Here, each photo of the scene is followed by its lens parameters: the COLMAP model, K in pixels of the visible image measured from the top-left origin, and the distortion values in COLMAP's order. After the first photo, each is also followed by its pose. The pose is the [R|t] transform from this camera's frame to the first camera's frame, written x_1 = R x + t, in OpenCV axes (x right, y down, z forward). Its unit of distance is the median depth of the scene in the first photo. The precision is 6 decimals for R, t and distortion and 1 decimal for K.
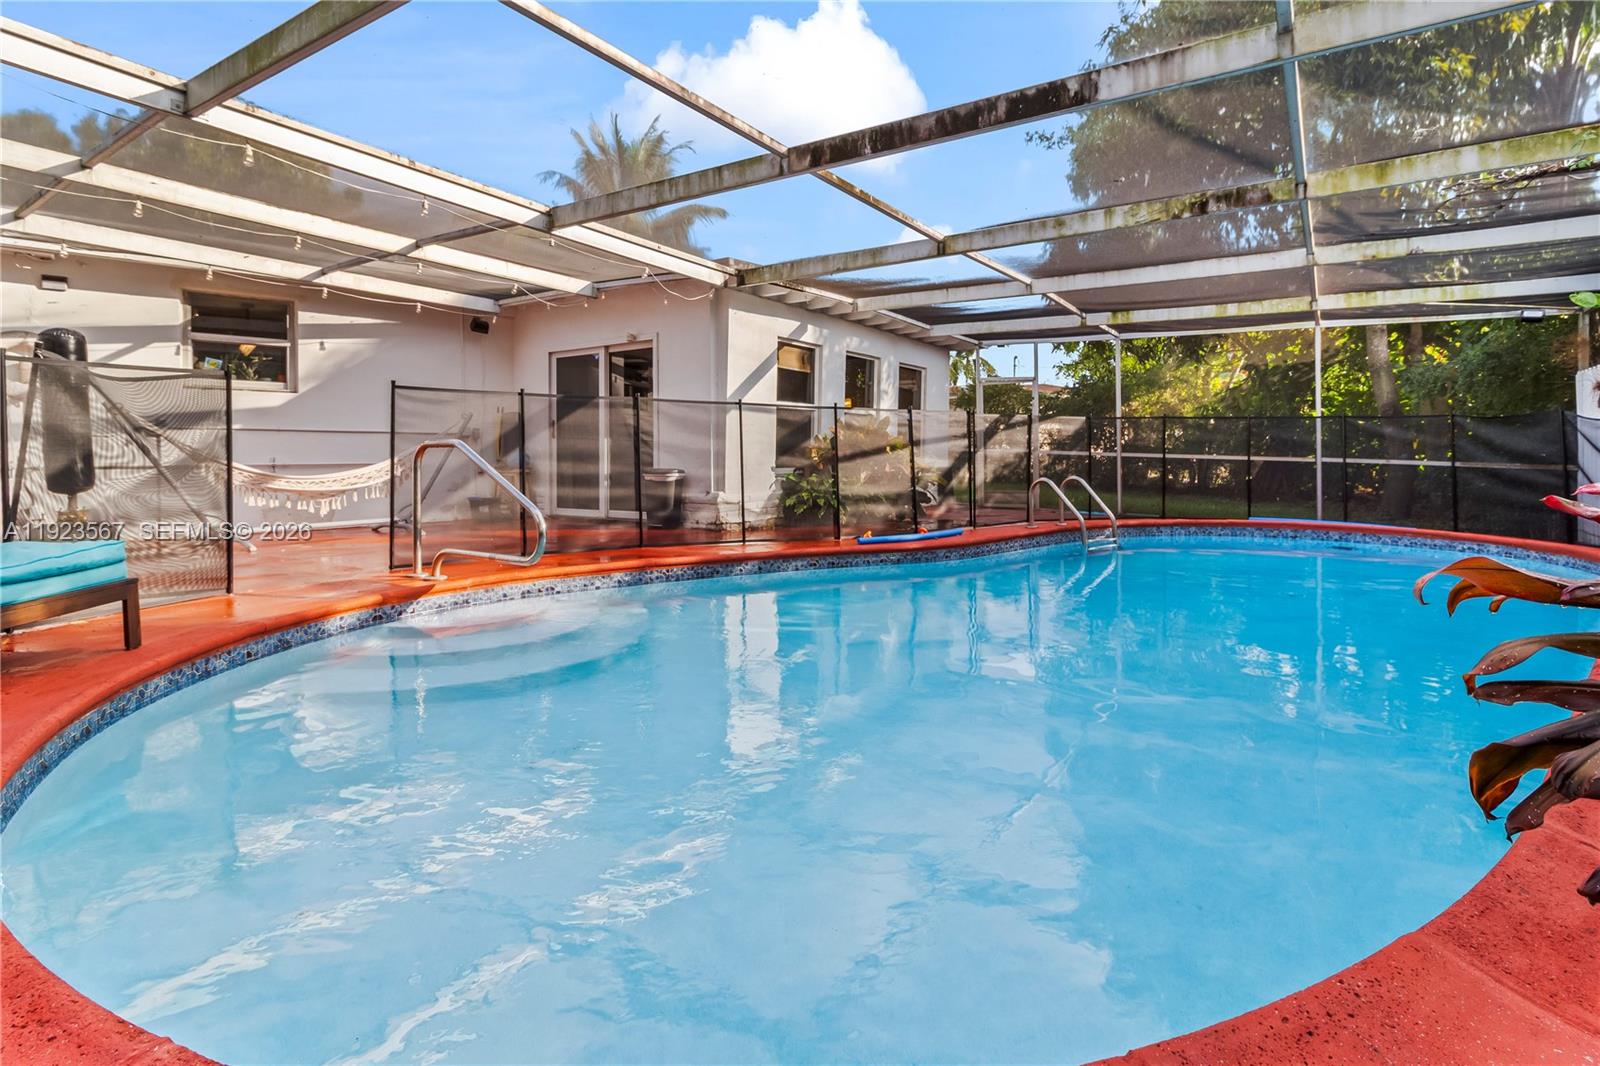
lens RADIAL K [[759.5, 0, 831.6], [0, 759.5, 492.6], [0, 0, 1]] dist [-0.000313, 0.000446]
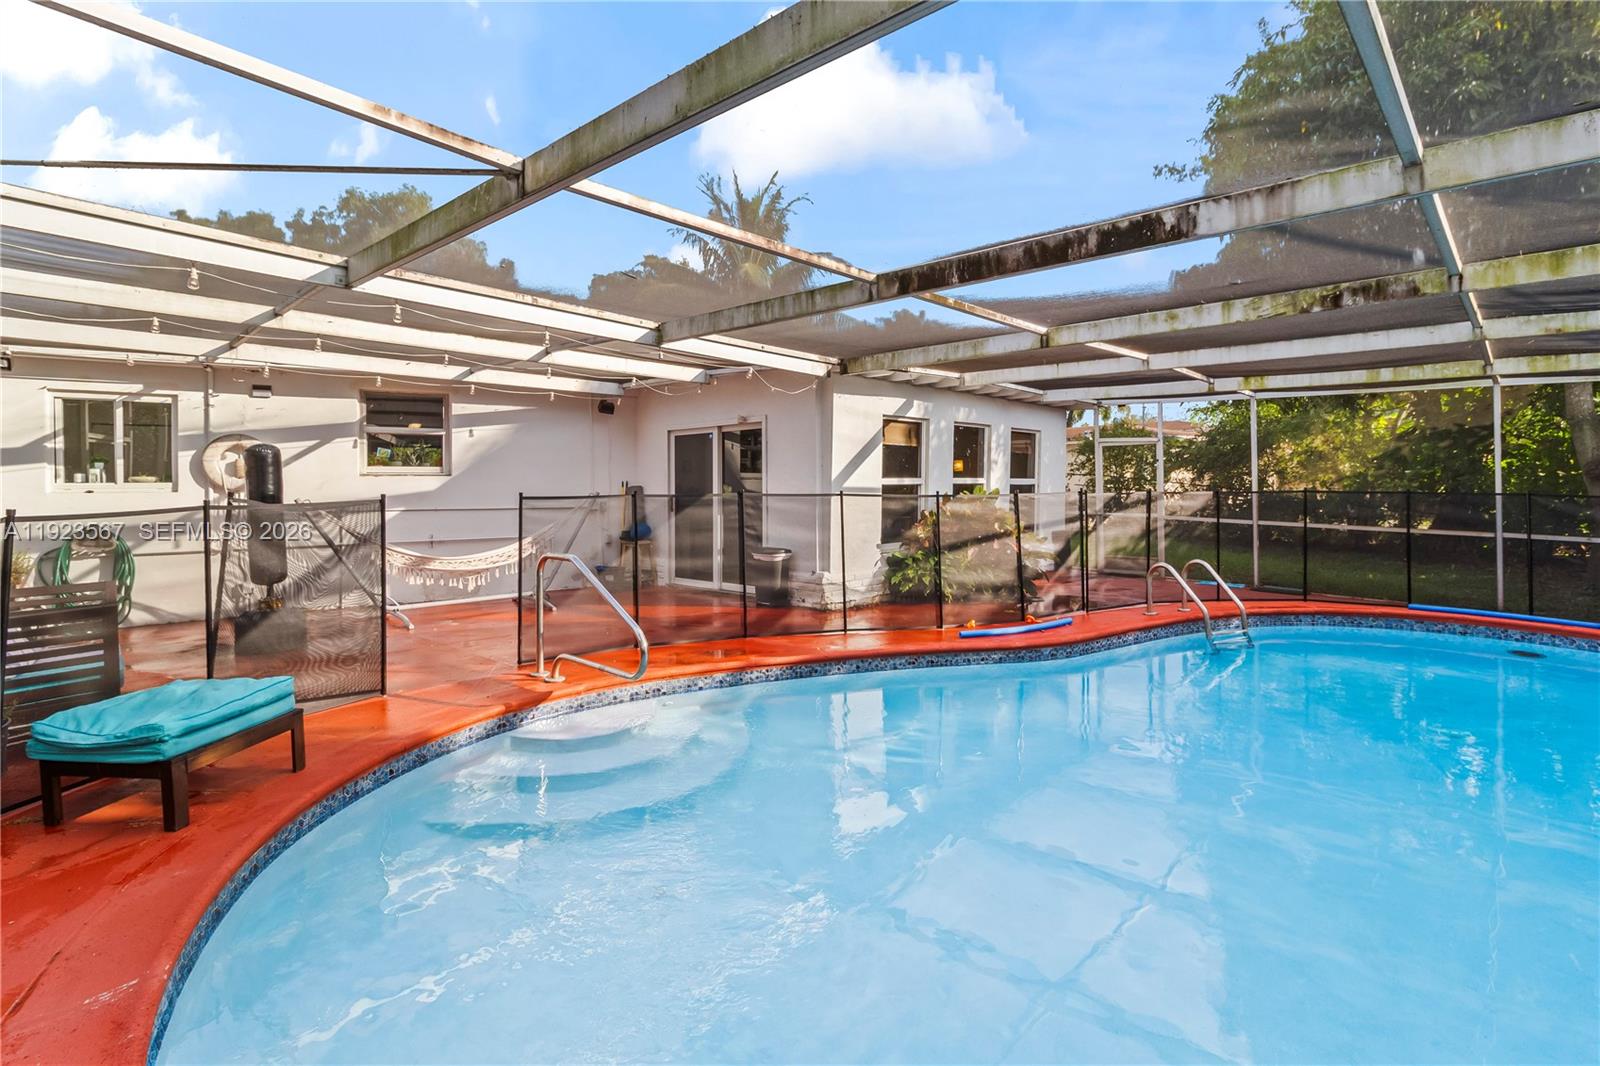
lens RADIAL K [[759.5, 0, 831.6], [0, 759.5, 492.6], [0, 0, 1]] dist [-0.000313, 0.000446]
pose [[0.985245, -0.000165, -0.171150, 0.037829], [-0.000864, 0.999982, -0.005937, -0.108541], [0.171147, 0.005997, 0.985227, 0.000632]]
